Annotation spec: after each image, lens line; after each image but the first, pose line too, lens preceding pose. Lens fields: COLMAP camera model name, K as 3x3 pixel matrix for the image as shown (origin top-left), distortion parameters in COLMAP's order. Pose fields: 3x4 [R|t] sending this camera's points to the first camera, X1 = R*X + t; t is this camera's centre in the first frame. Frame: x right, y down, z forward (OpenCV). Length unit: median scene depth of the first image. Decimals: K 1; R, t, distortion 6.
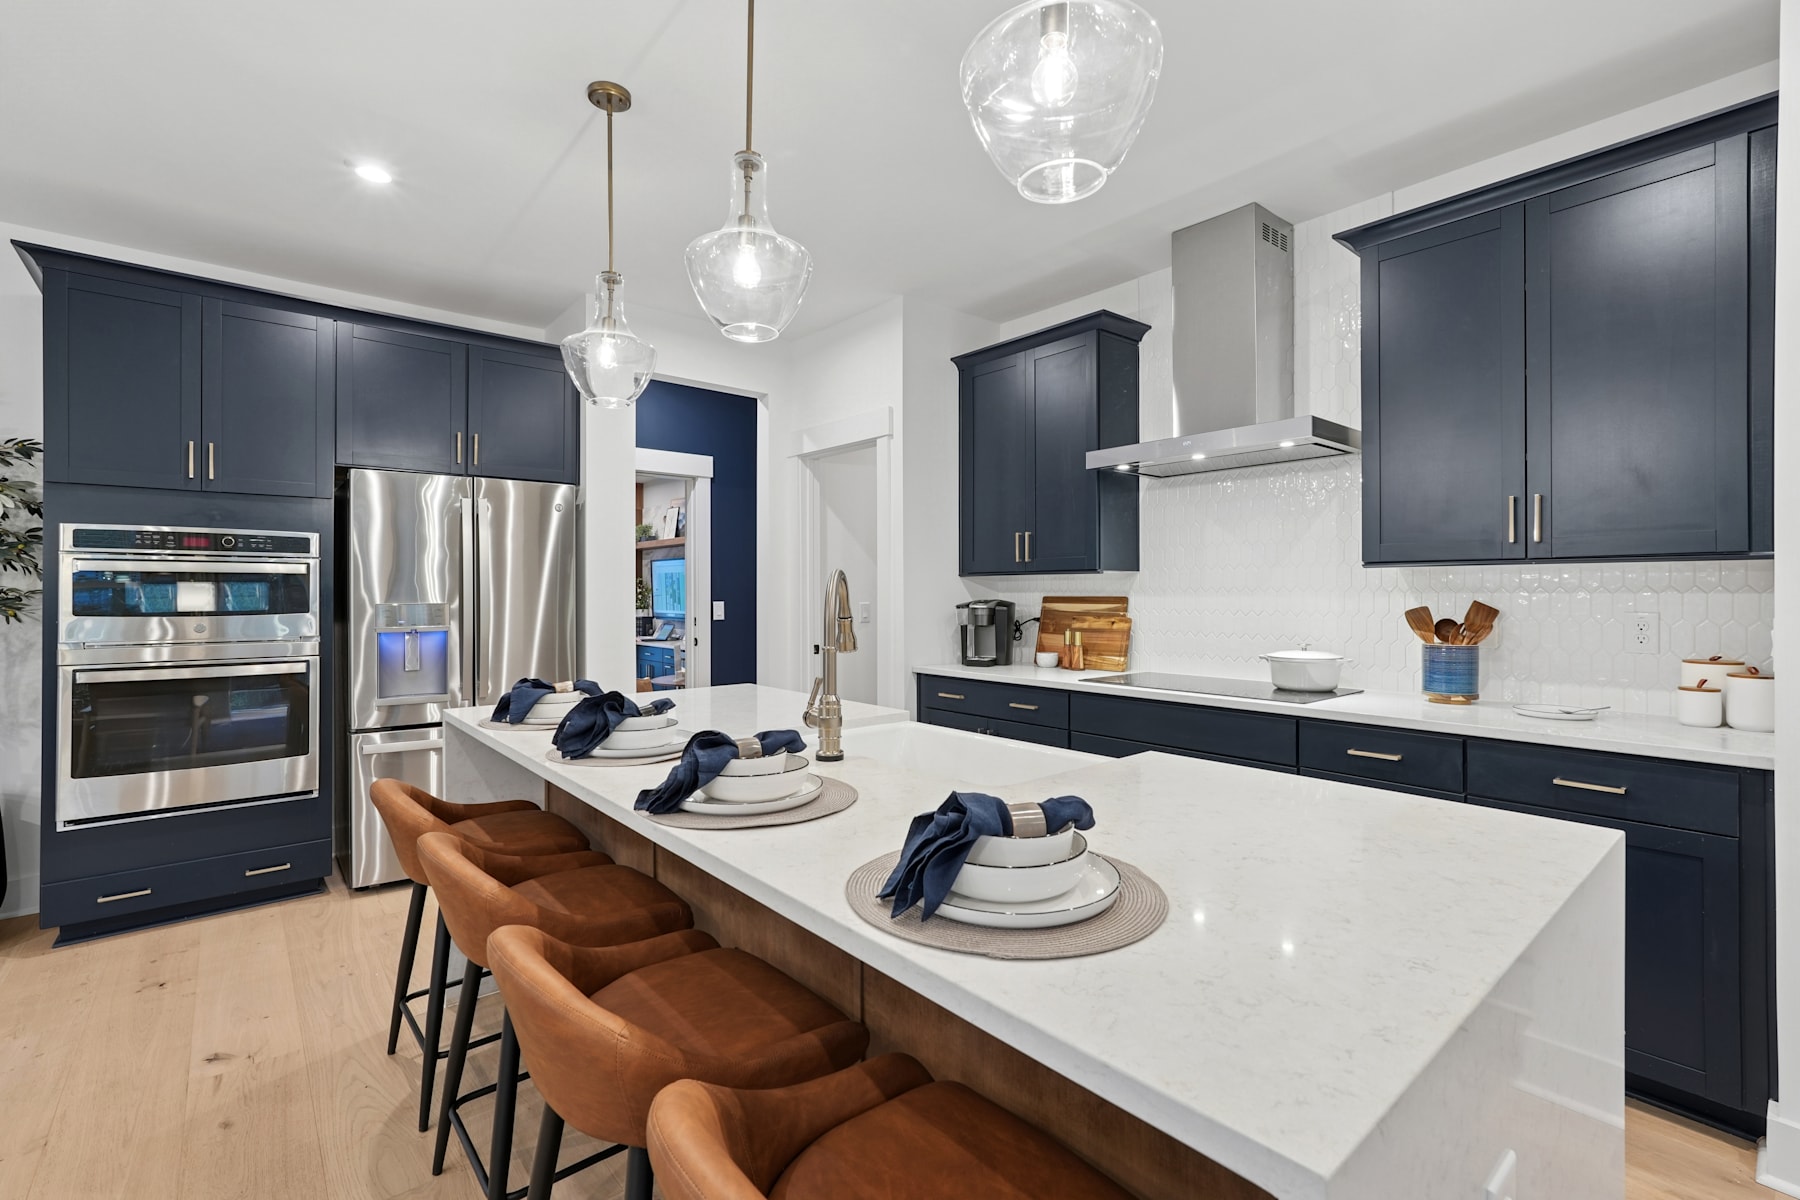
lens RADIAL K [[794.8, 0, 916.1], [0, 794.8, 592.5], [0, 0, 1]] dist [0.001377, 0.000672]
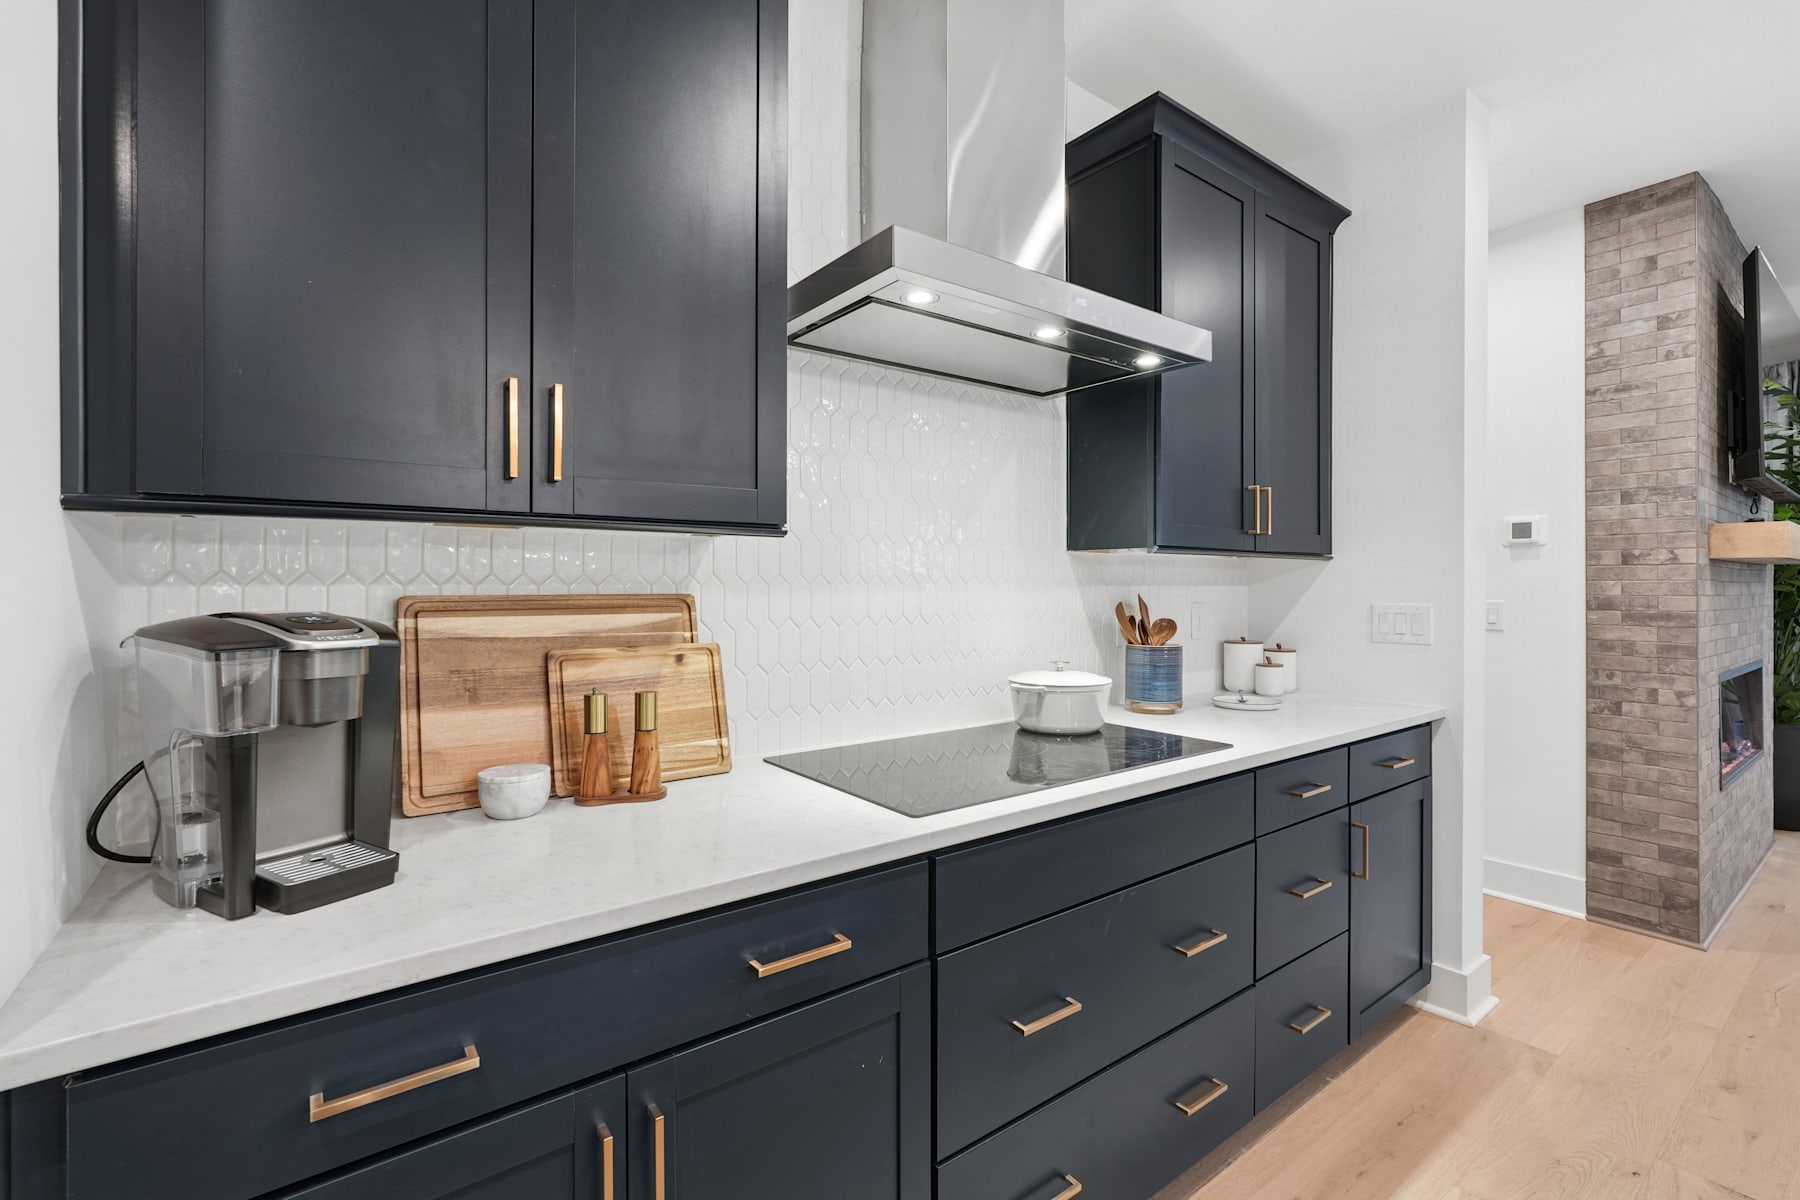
lens RADIAL K [[794.8, 0, 911.5], [0, 794.8, 586.3], [0, 0, 1]] dist [0.001377, 0.000672]
pose [[0.067310, 0.001144, 0.997731, -0.159719], [-0.005244, 0.999986, -0.000793, -0.000410], [-0.997718, -0.005179, 0.067316, 0.825272]]
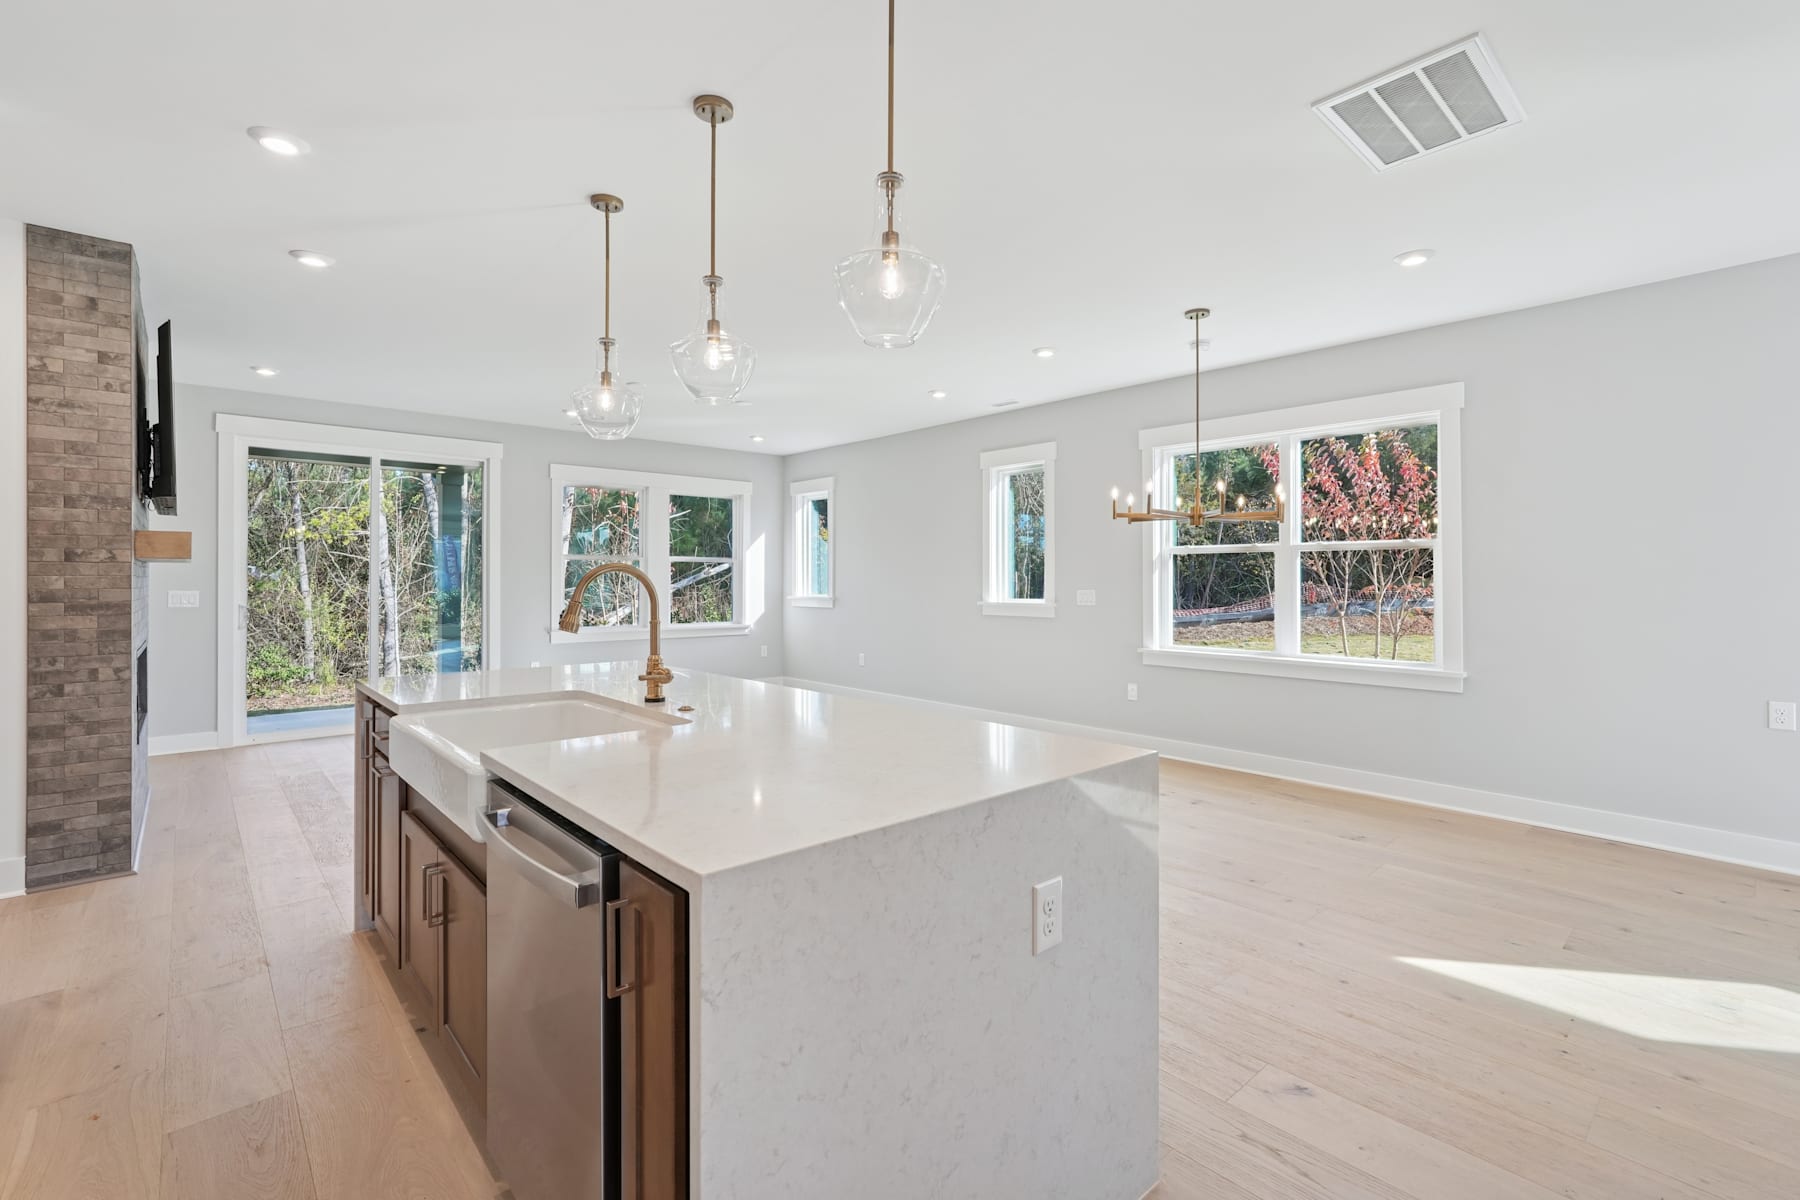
lens RADIAL K [[794.8, 0, 906.4], [0, 794.8, 571.5], [0, 0, 1]] dist [0.001377, 0.000672]
pose [[-0.999899, 0.002181, -0.014069, -0.250683], [0.002341, 0.999933, -0.011335, -0.002944], [0.014044, -0.011367, -0.999837, 1.082477]]
